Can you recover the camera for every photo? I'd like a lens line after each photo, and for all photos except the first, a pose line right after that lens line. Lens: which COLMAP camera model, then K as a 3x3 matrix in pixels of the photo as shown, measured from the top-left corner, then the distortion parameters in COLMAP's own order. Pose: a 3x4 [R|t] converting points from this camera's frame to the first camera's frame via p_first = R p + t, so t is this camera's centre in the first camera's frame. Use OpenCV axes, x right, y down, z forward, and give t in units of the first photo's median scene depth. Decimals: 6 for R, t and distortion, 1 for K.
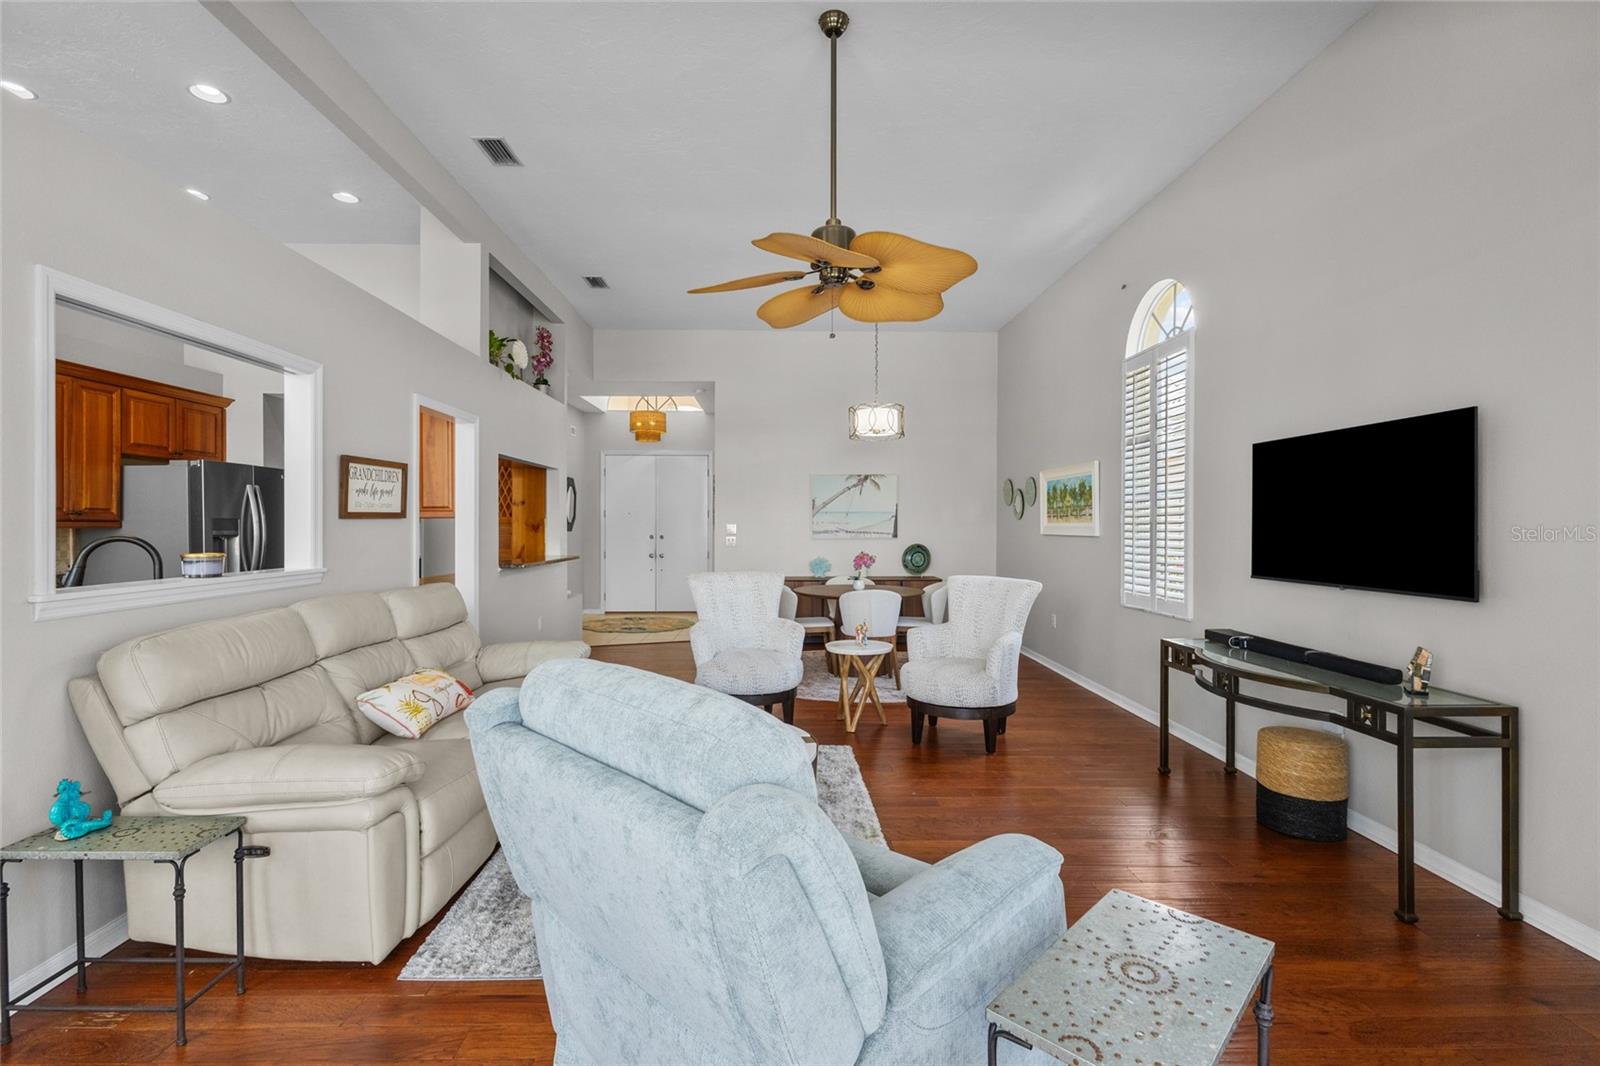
lens RADIAL K [[737.0, 0, 797.1], [0, 737.0, 525.2], [0, 0, 1]] dist [0.001318, 0.001733]
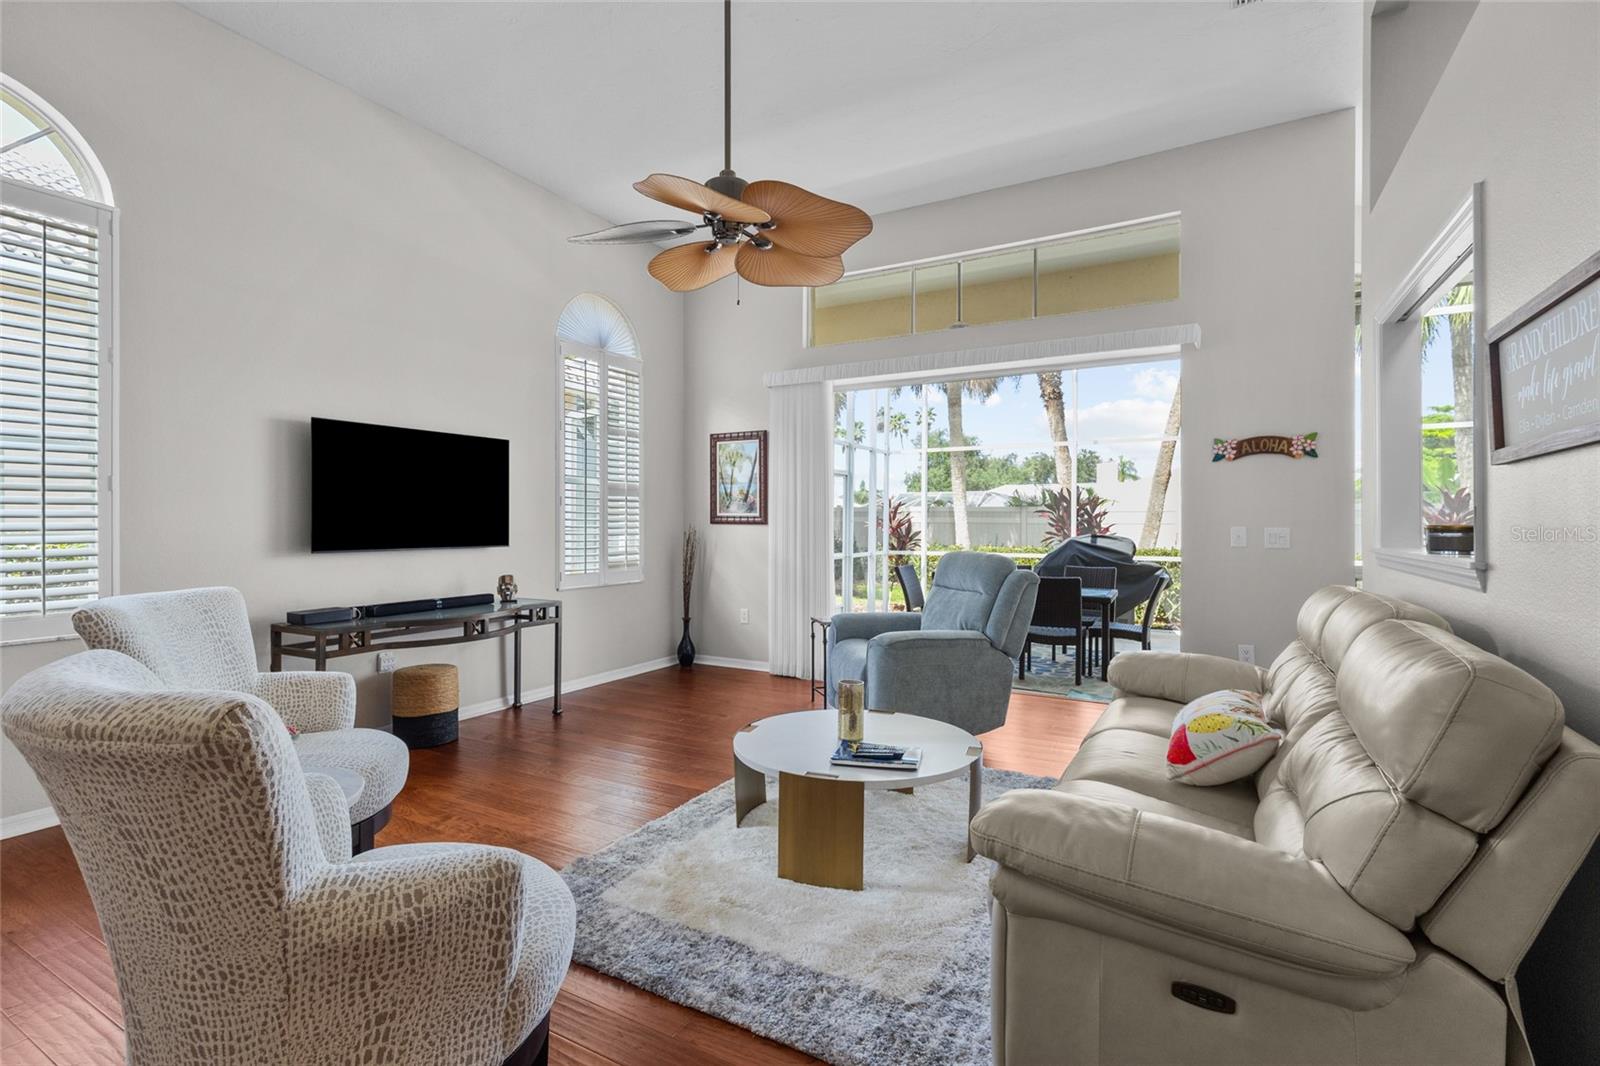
lens RADIAL K [[737.0, 0, 809.1], [0, 737.0, 526.1], [0, 0, 1]] dist [0.001318, 0.001733]
pose [[-0.861564, -0.007012, 0.507600, -0.342653], [-0.004146, 0.999968, 0.006776, 0.019881], [-0.507631, 0.003734, -0.861566, 1.152972]]
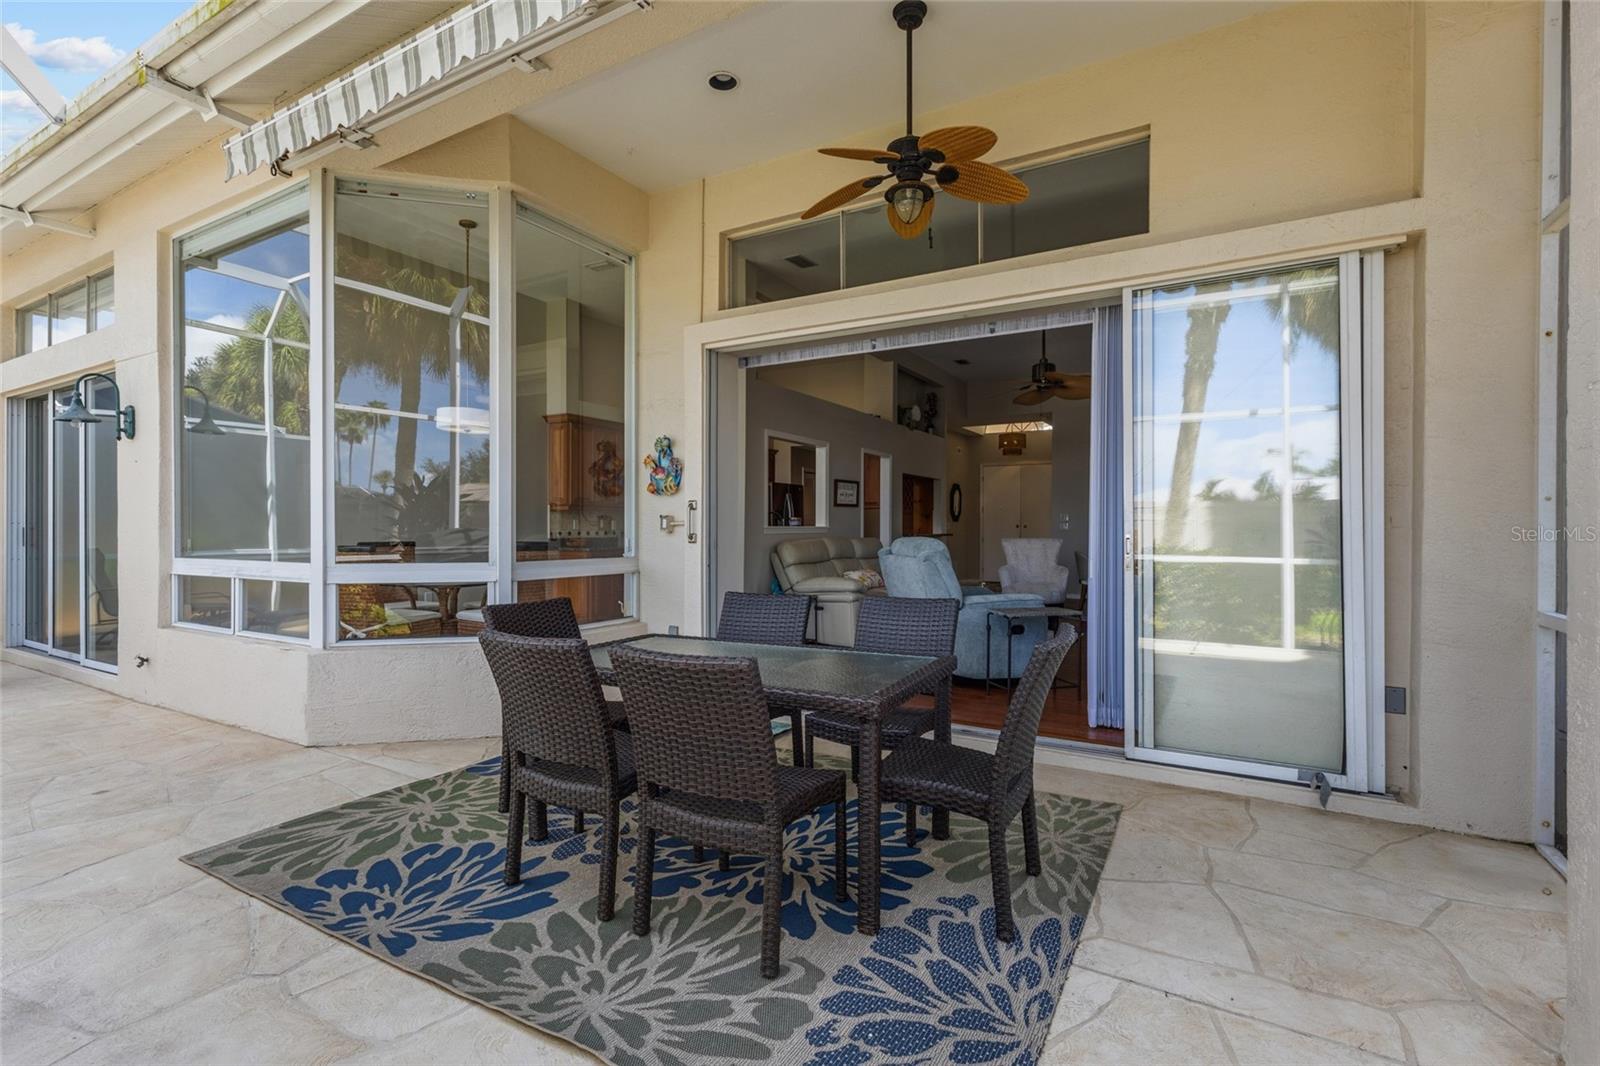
lens RADIAL K [[737.0, 0, 795.5], [0, 737.0, 530.7], [0, 0, 1]] dist [0.001318, 0.001733]
pose [[0.848245, 0.002115, -0.529600, 0.367924], [-0.000790, 0.999996, 0.002730, 0.044070], [0.529603, -0.001897, 0.848243, -0.749876]]
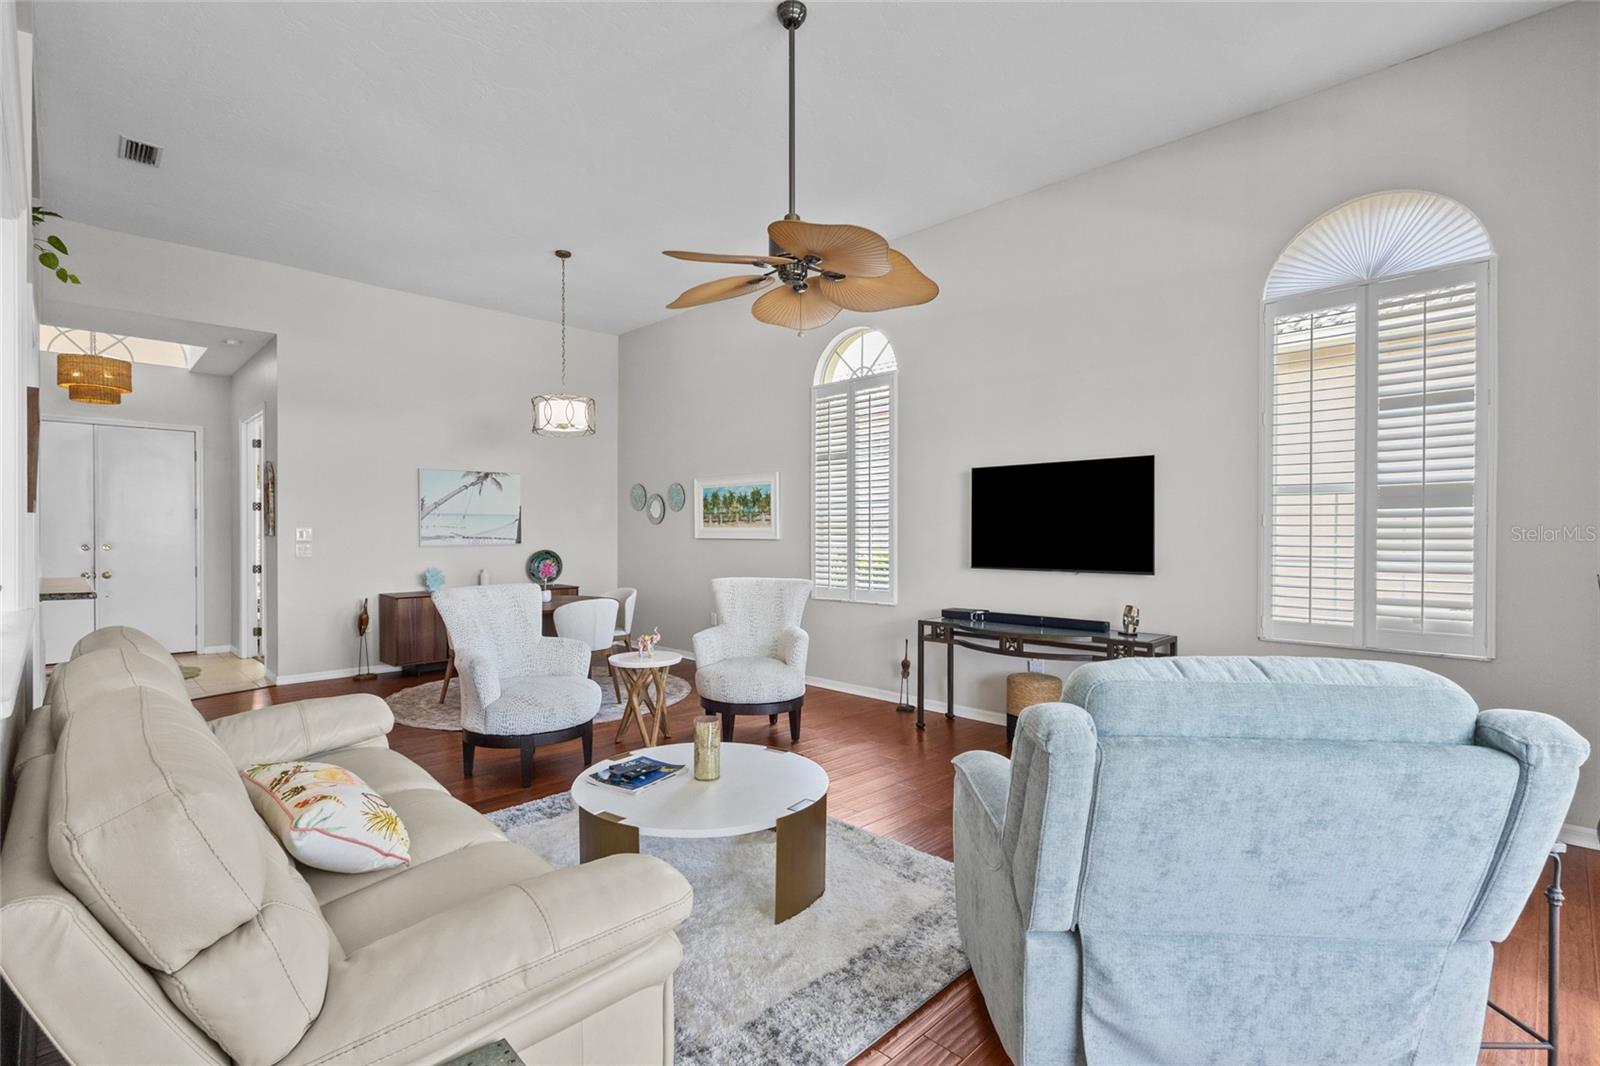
lens RADIAL K [[737.0, 0, 791.5], [0, 737.0, 538.9], [0, 0, 1]] dist [0.001318, 0.001733]
pose [[0.731922, -0.007497, 0.681347, -0.408440], [0.000105, 0.999941, 0.010890, 0.002793], [-0.681388, -0.007899, 0.731880, 0.184728]]
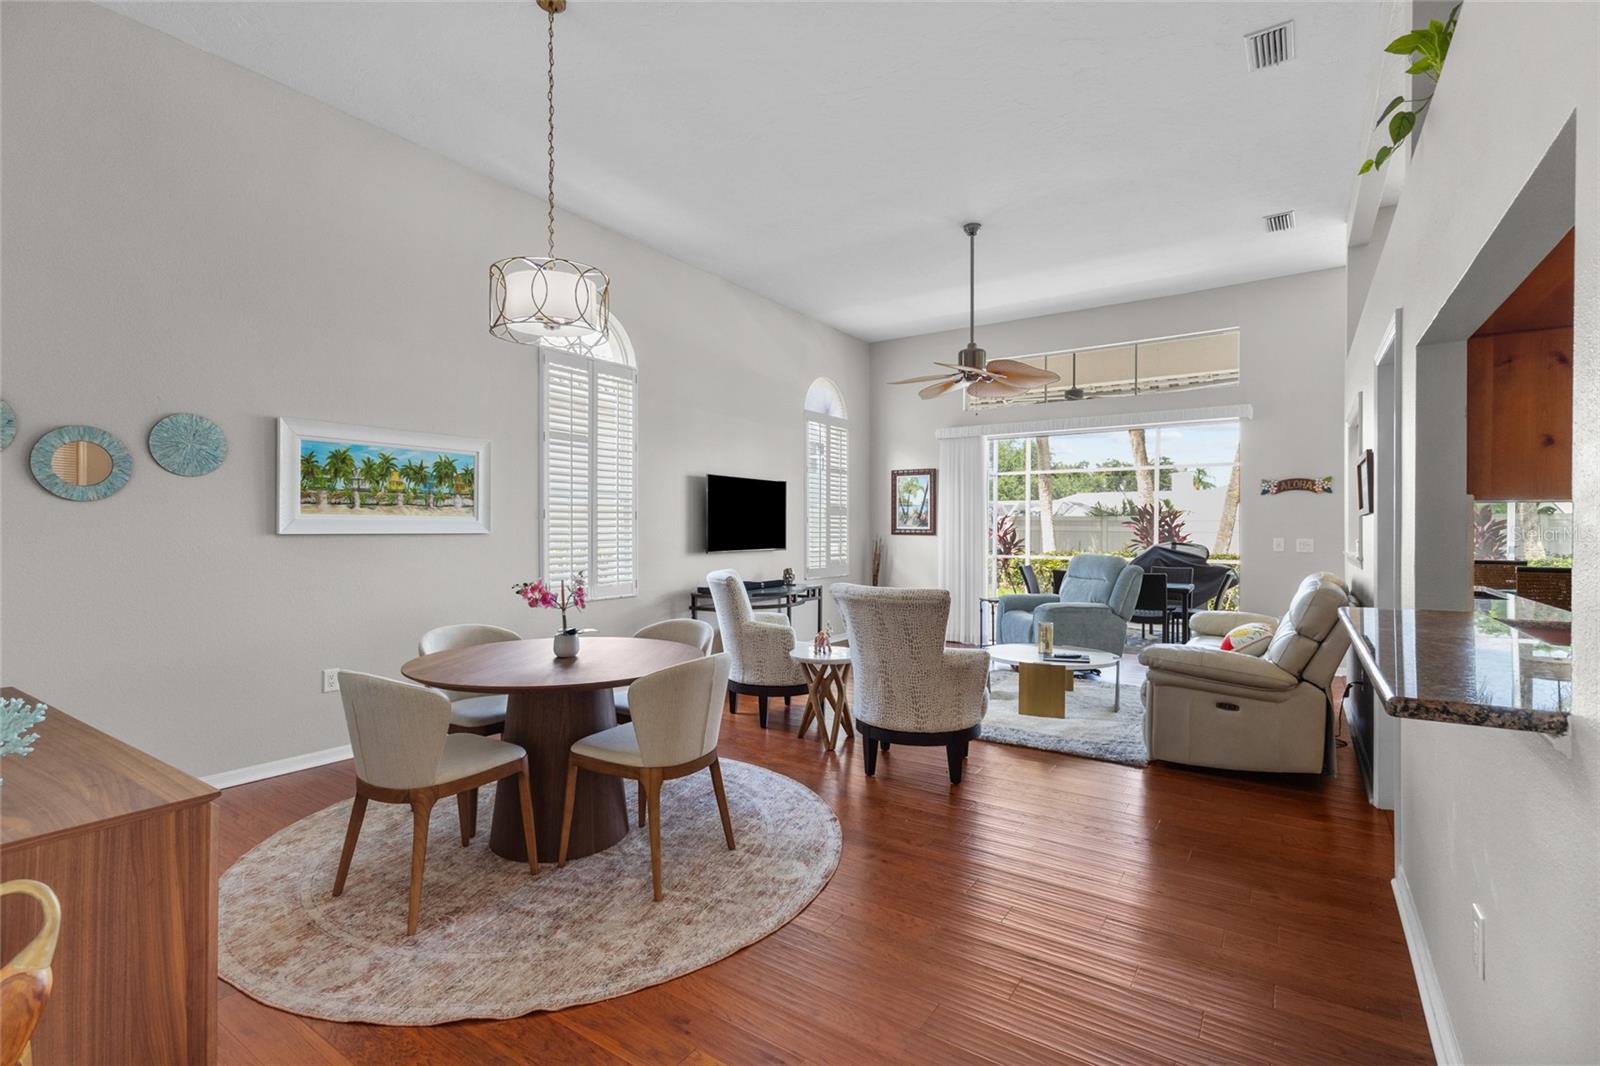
lens RADIAL K [[737.0, 0, 806.3], [0, 737.0, 537.5], [0, 0, 1]] dist [0.001318, 0.001733]
pose [[-0.815071, -0.011888, 0.579239, -0.414392], [-0.004093, 0.999883, 0.014761, 0.007057], [-0.579347, 0.009661, -0.815024, 1.714174]]
